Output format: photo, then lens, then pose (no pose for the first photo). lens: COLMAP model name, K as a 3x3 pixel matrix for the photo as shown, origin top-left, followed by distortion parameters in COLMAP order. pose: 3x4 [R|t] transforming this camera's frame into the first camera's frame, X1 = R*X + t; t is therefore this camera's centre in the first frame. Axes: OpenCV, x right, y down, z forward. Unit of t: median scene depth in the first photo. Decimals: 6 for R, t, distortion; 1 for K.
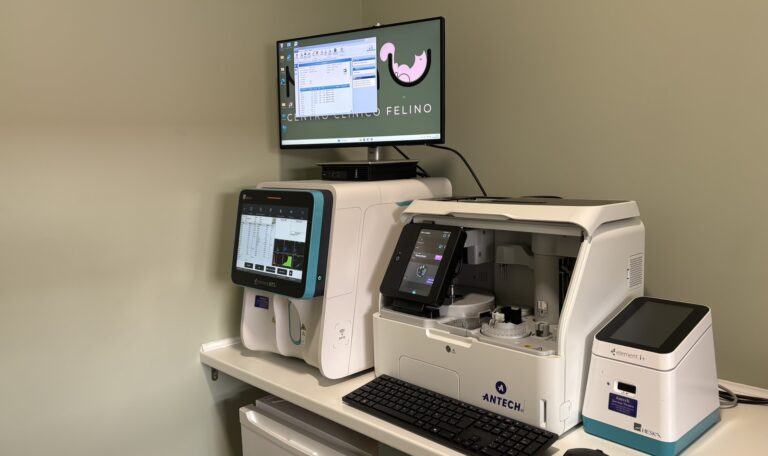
lens RADIAL K [[614.7, 0, 384.0], [0, 614.7, 228.0], [0, 0, 1]] dist [0.083951, 0.001113]
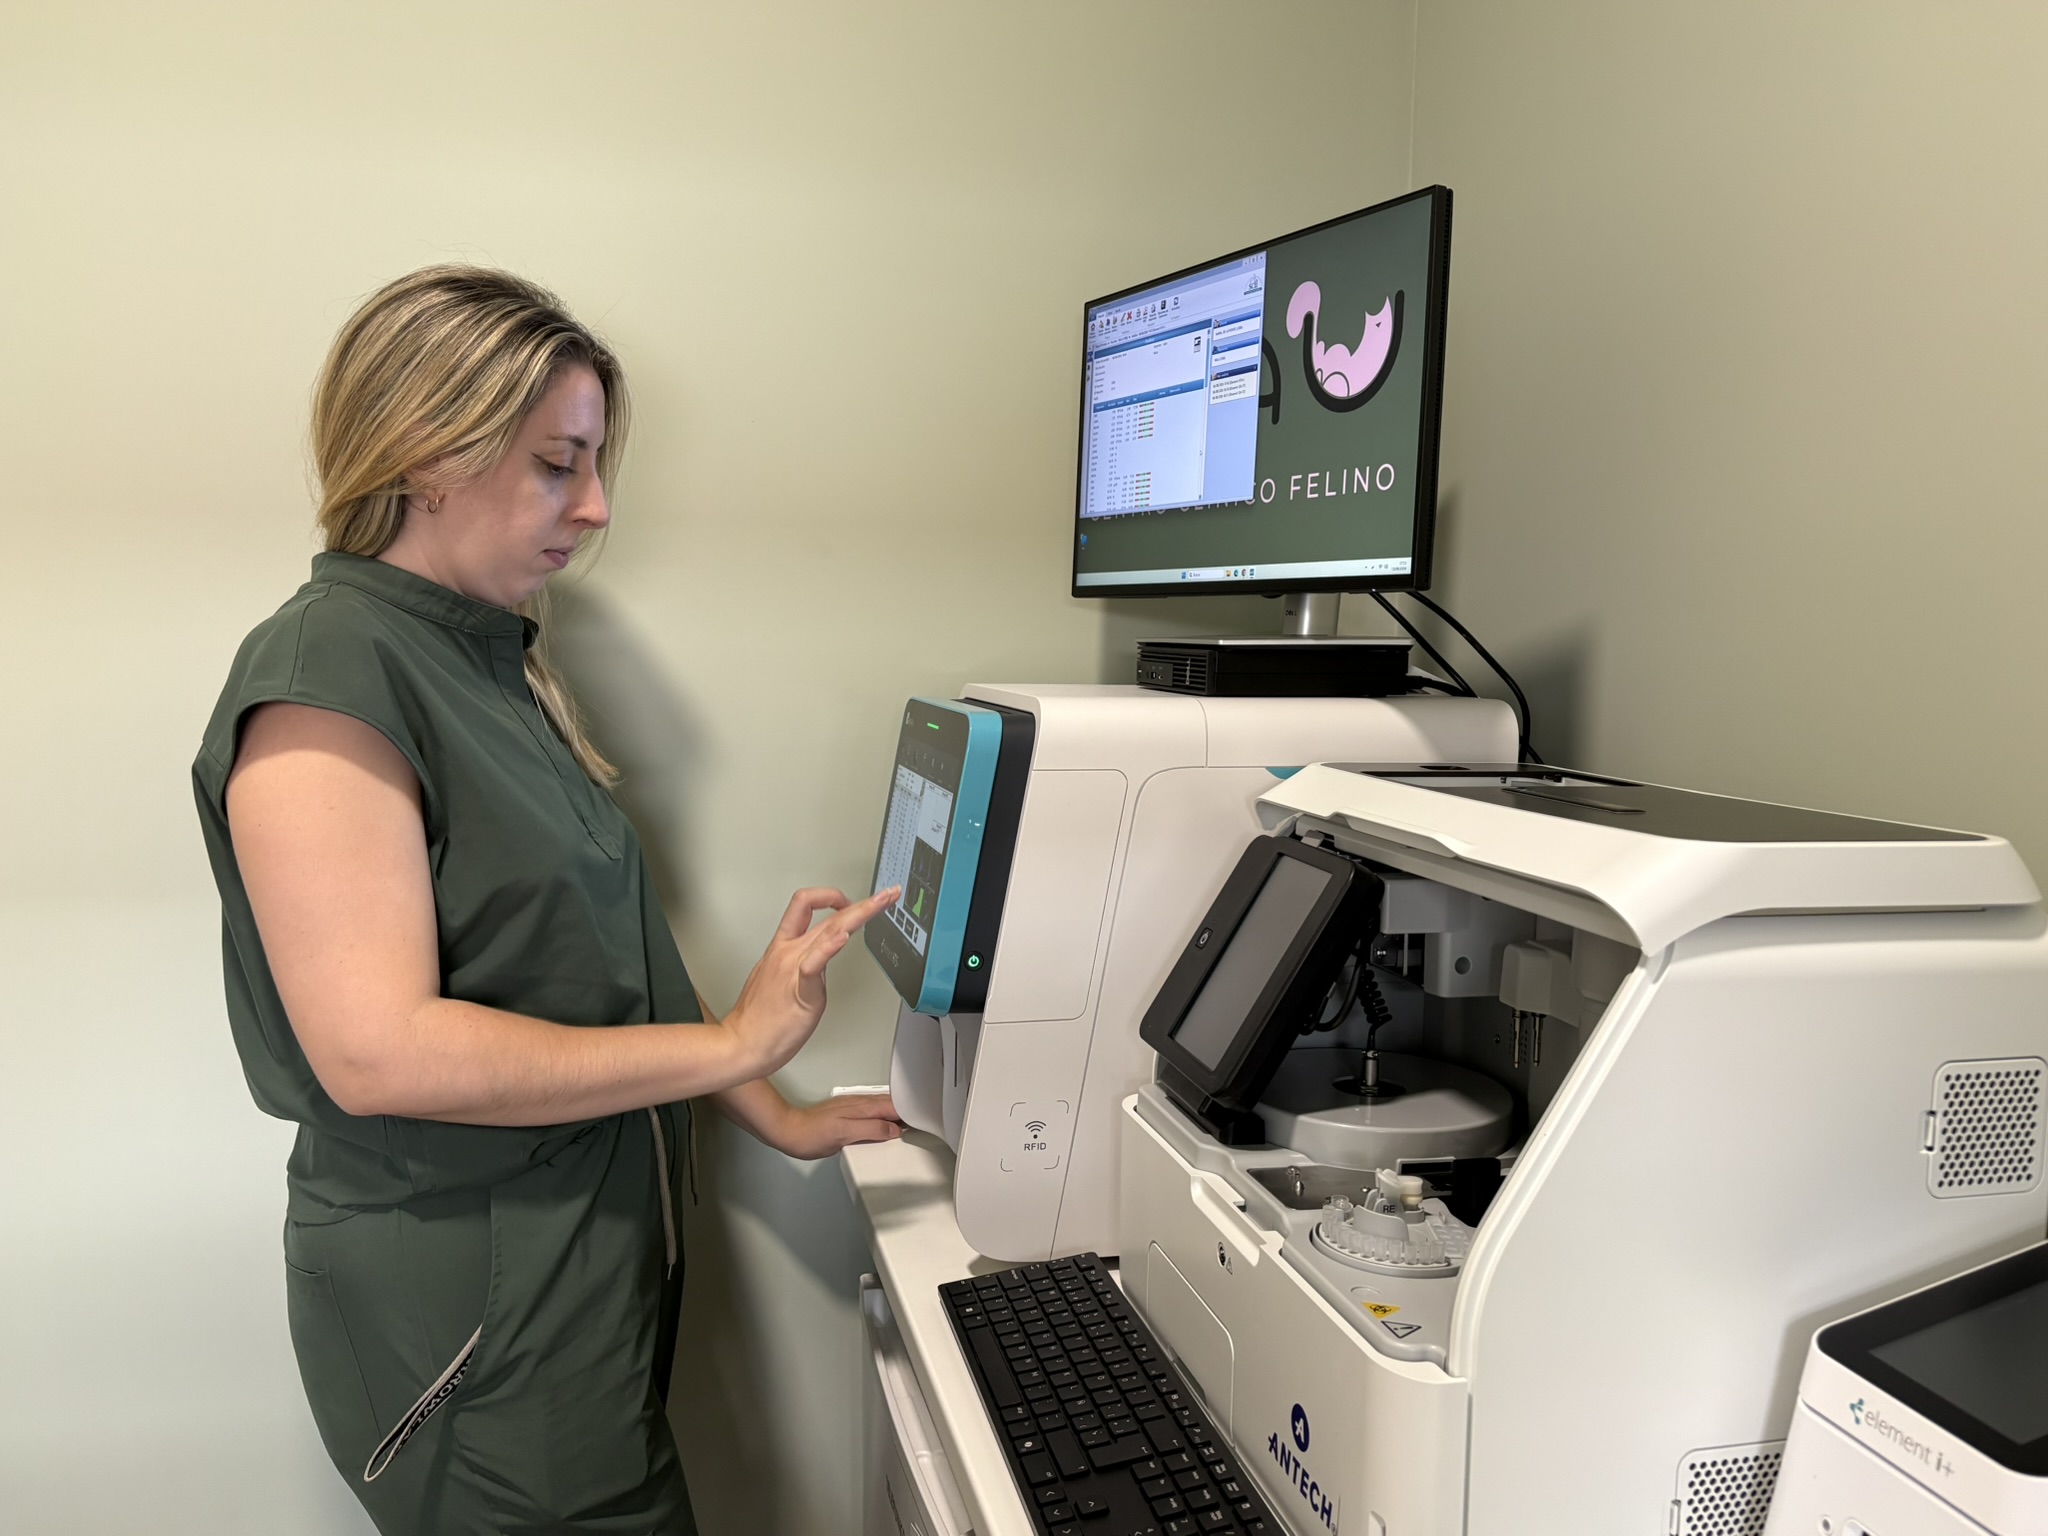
lens RADIAL K [[1559.8, 0, 1024.0], [0, 1559.8, 768.0], [0, 0, 1]] dist [-0.005557, -0.010615]
pose [[0.847446, 0.081141, -0.524643, 0.343855], [-0.090464, 0.995868, 0.007895, -0.035865], [0.523116, 0.040771, 0.851286, 0.232768]]
